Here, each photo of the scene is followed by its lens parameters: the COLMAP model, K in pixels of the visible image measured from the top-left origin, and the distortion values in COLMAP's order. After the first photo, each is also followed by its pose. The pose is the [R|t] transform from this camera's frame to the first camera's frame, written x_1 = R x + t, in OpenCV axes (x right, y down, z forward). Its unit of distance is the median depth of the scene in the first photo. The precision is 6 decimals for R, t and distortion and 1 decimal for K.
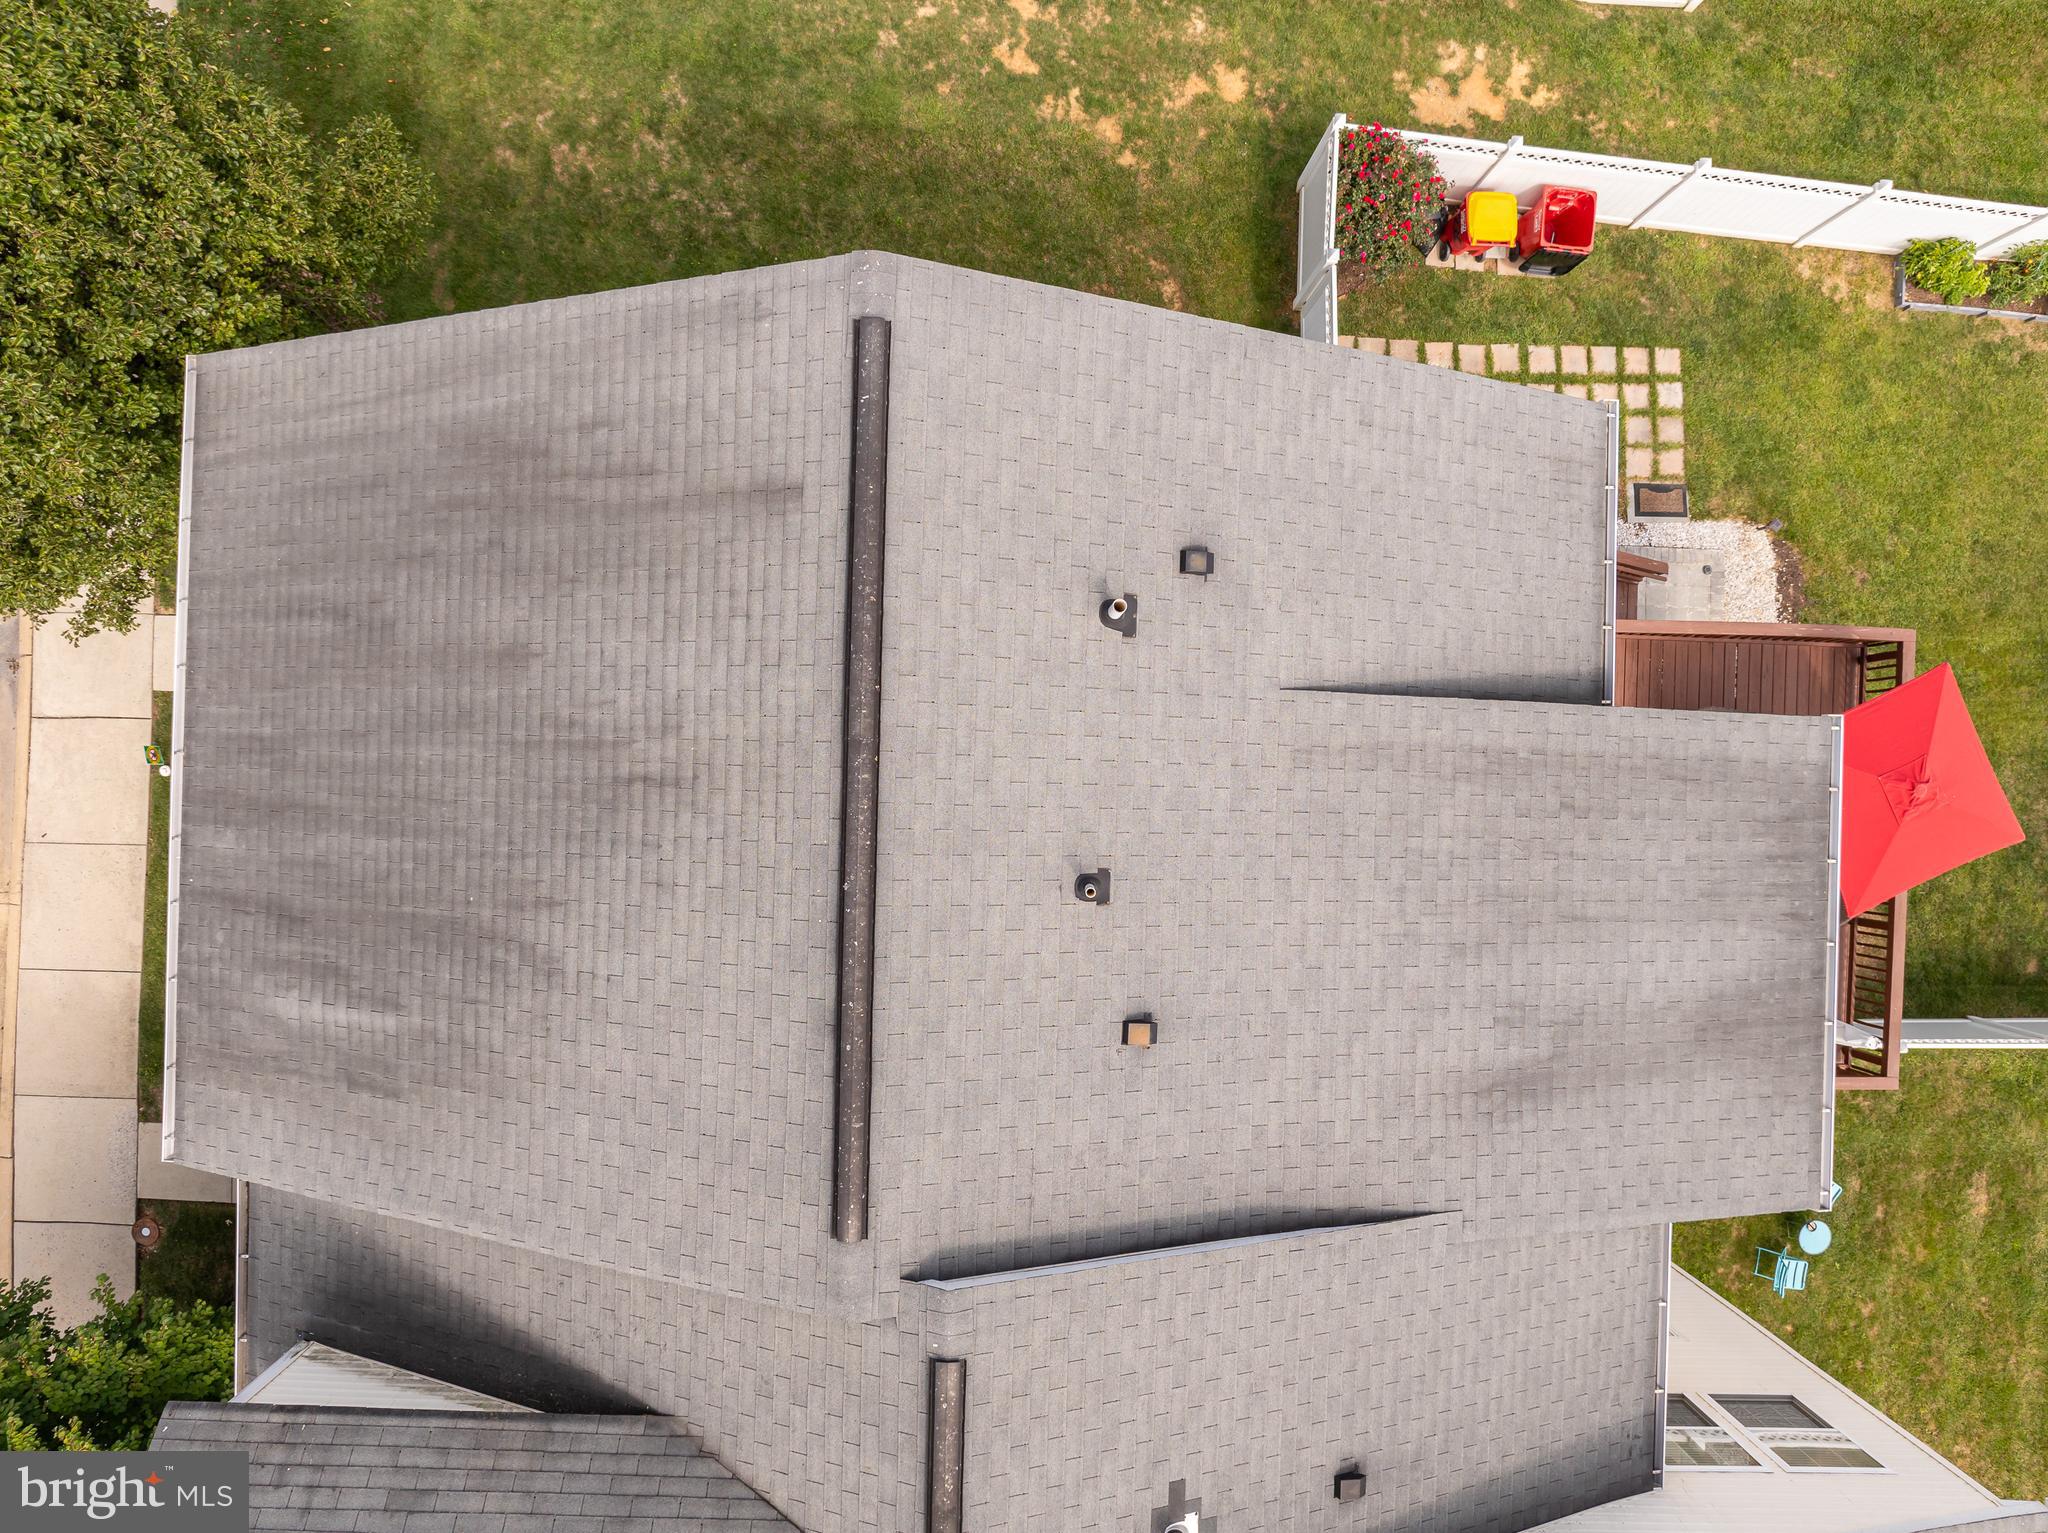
lens RADIAL K [[1443.6, 0, 1028.0], [0, 1443.6, 760.4], [0, 0, 1]] dist [-0.044554, 0.008547]
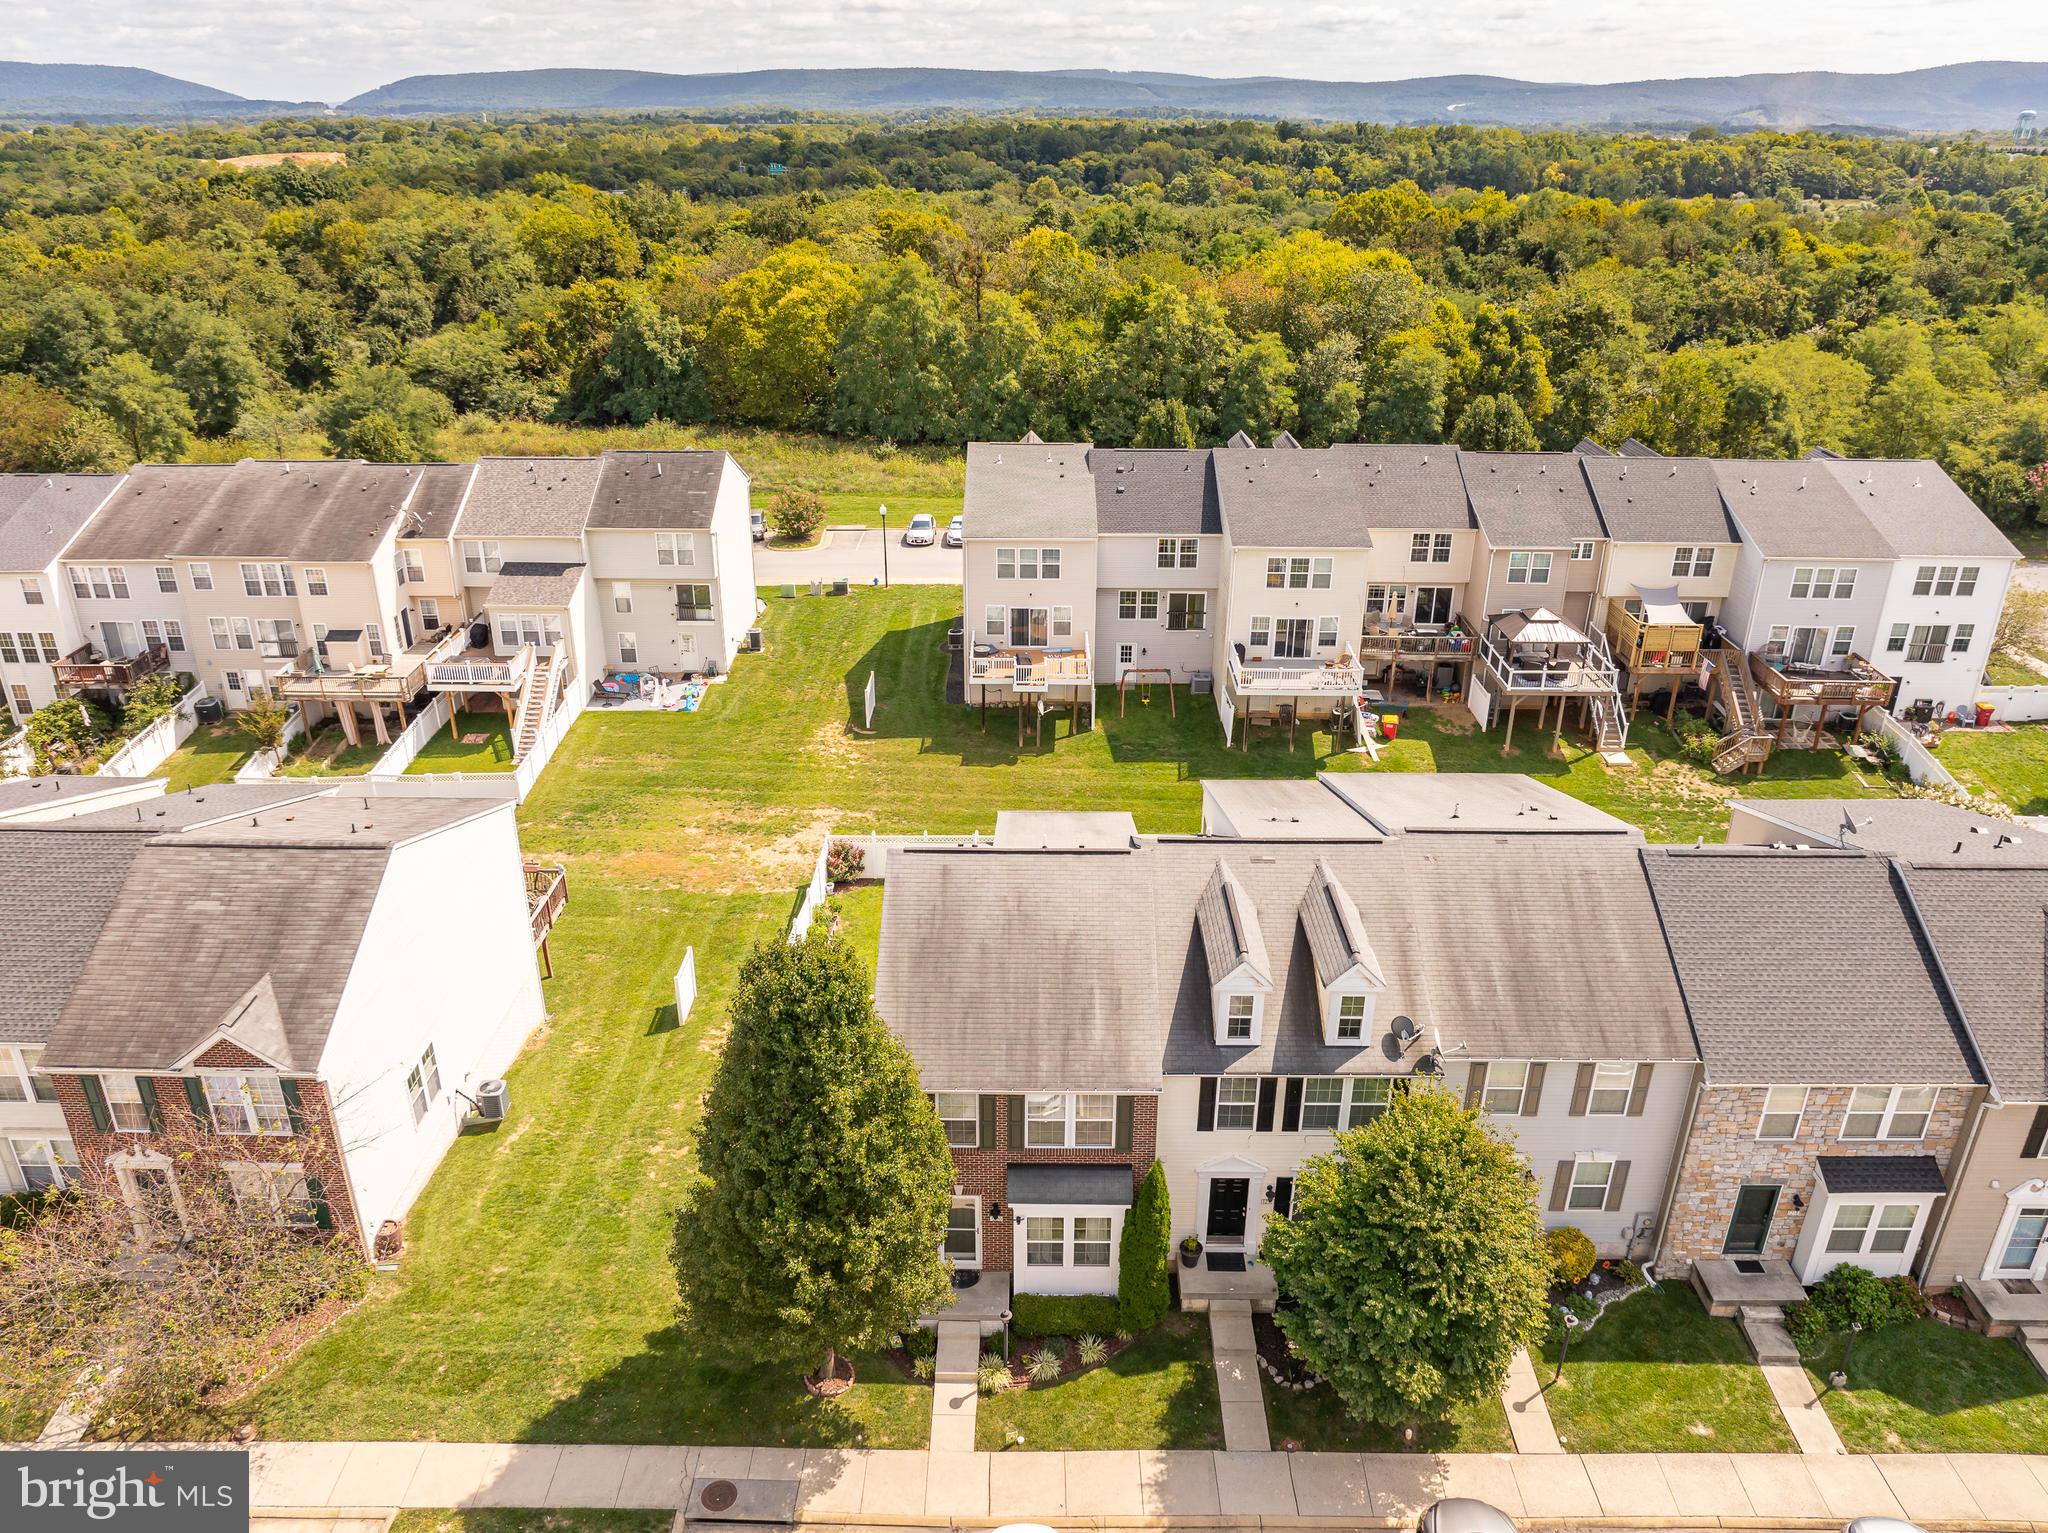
lens RADIAL K [[1443.6, 0, 1030.3], [0, 1443.6, 770.4], [0, 0, 1]] dist [-0.044554, 0.008547]
pose [[-0.020719, -0.446107, 0.894740, -2.723758], [0.999712, 0.001623, 0.023959, -0.036741], [-0.012141, 0.894978, 0.445944, -0.757072]]
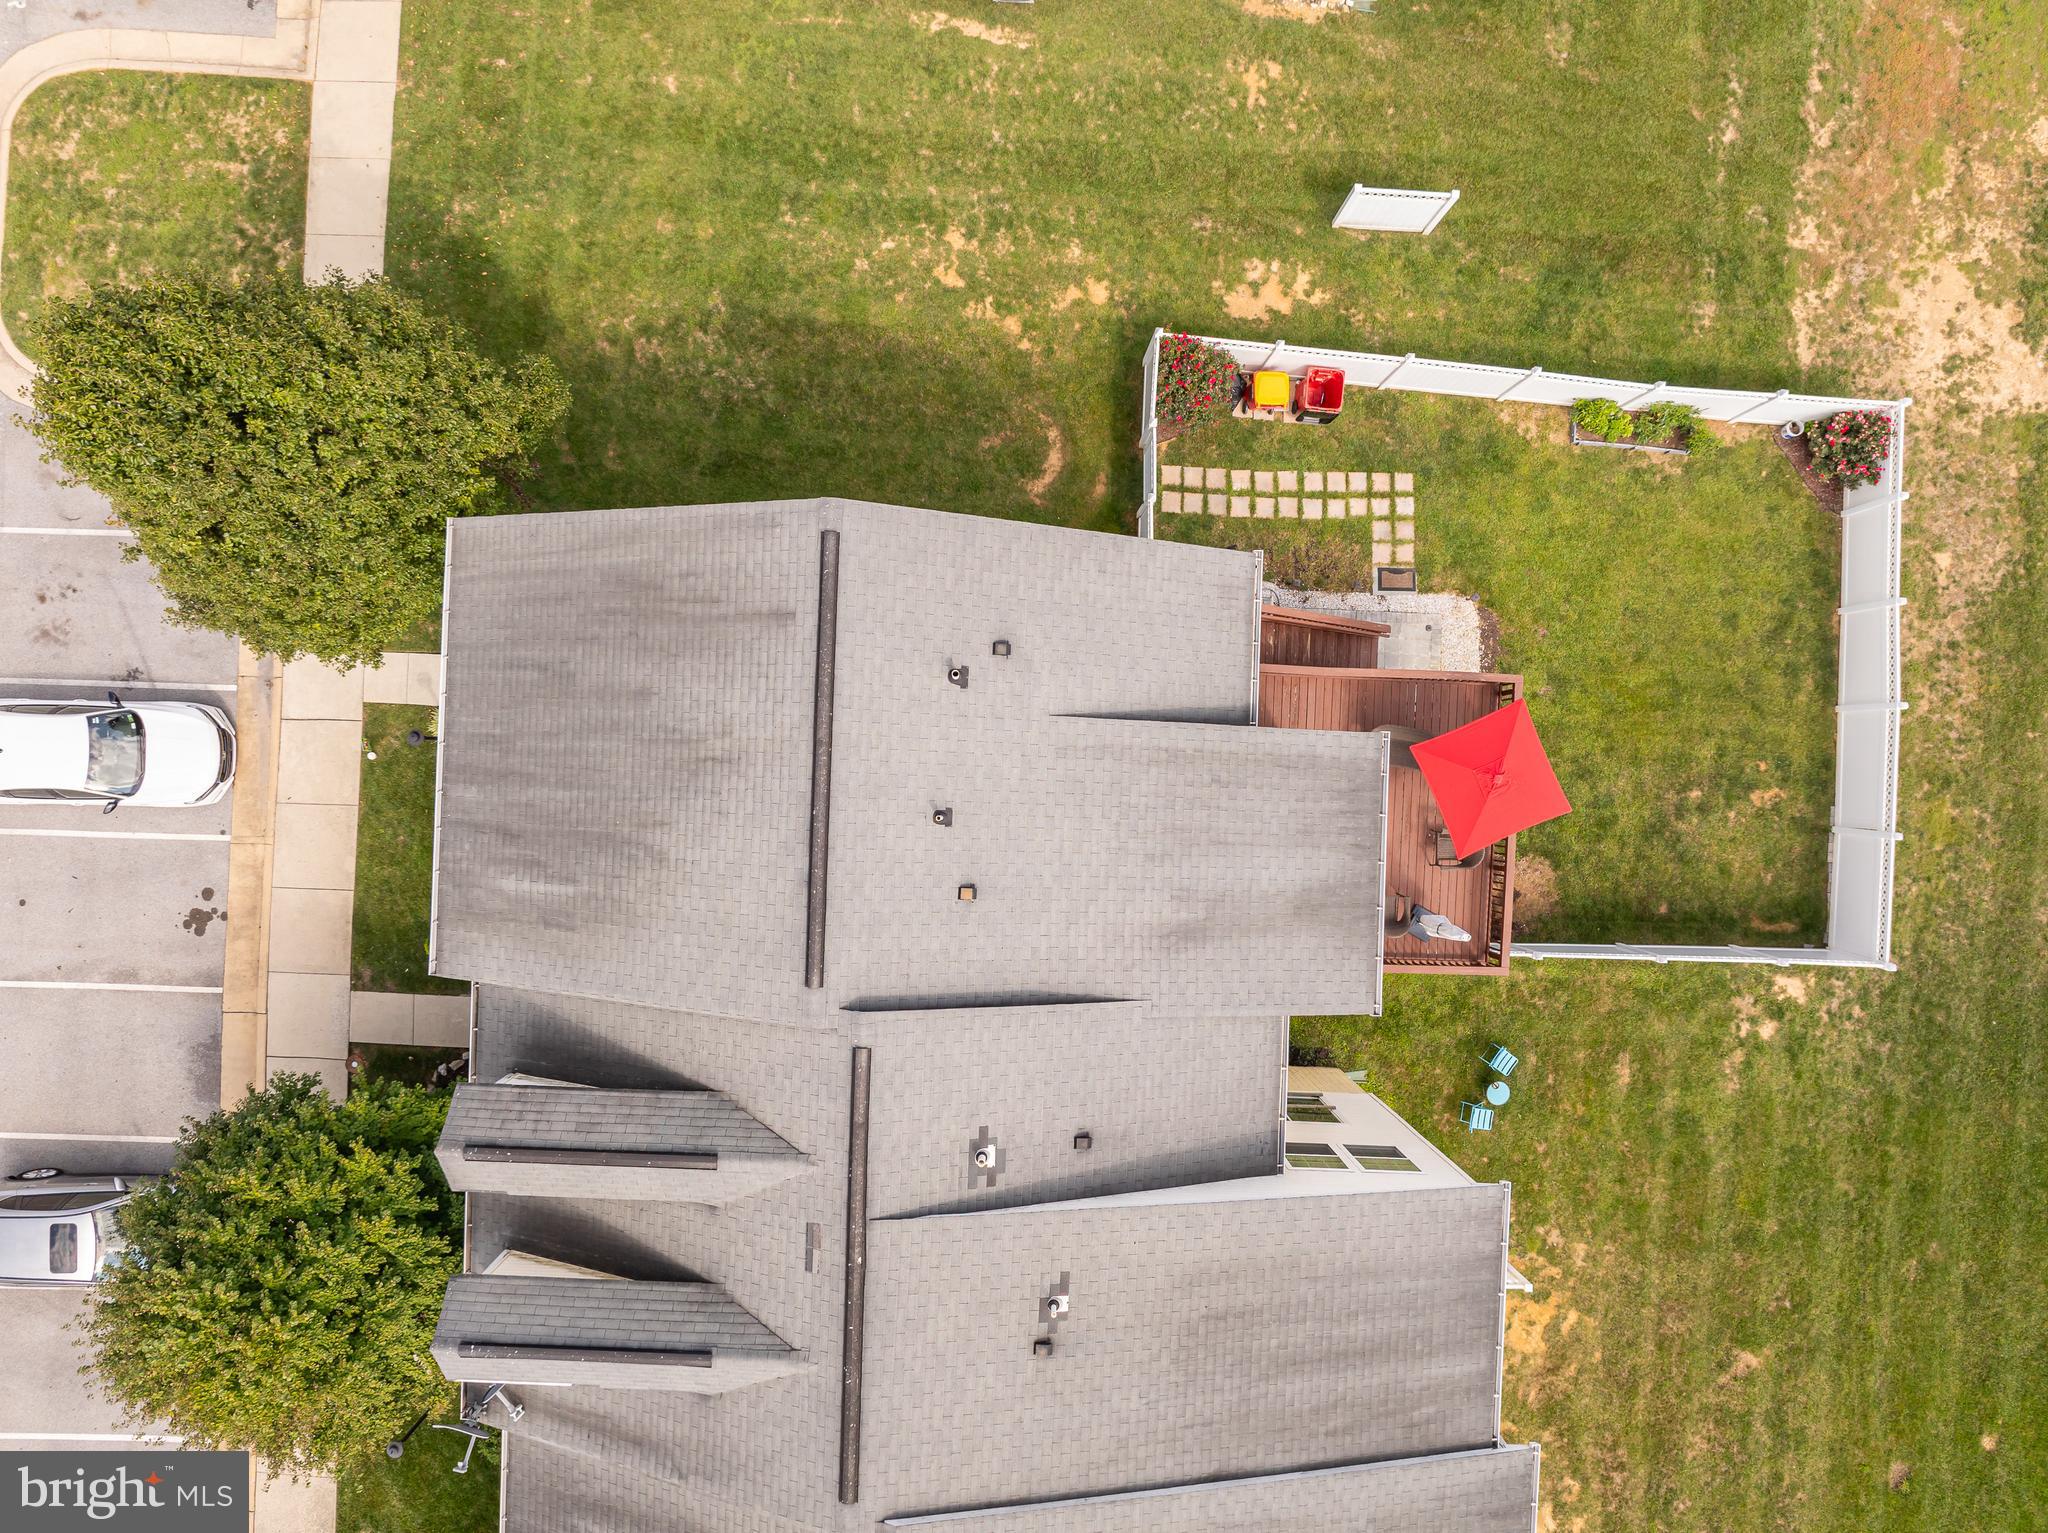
lens RADIAL K [[1443.6, 0, 1031.7], [0, 1443.6, 755.3], [0, 0, 1]] dist [-0.044554, 0.008547]
pose [[0.999945, 0.010469, -0.000681, 0.133360], [-0.010473, 0.999931, -0.005253, 0.010966], [0.000625, 0.005260, 0.999986, -0.761426]]
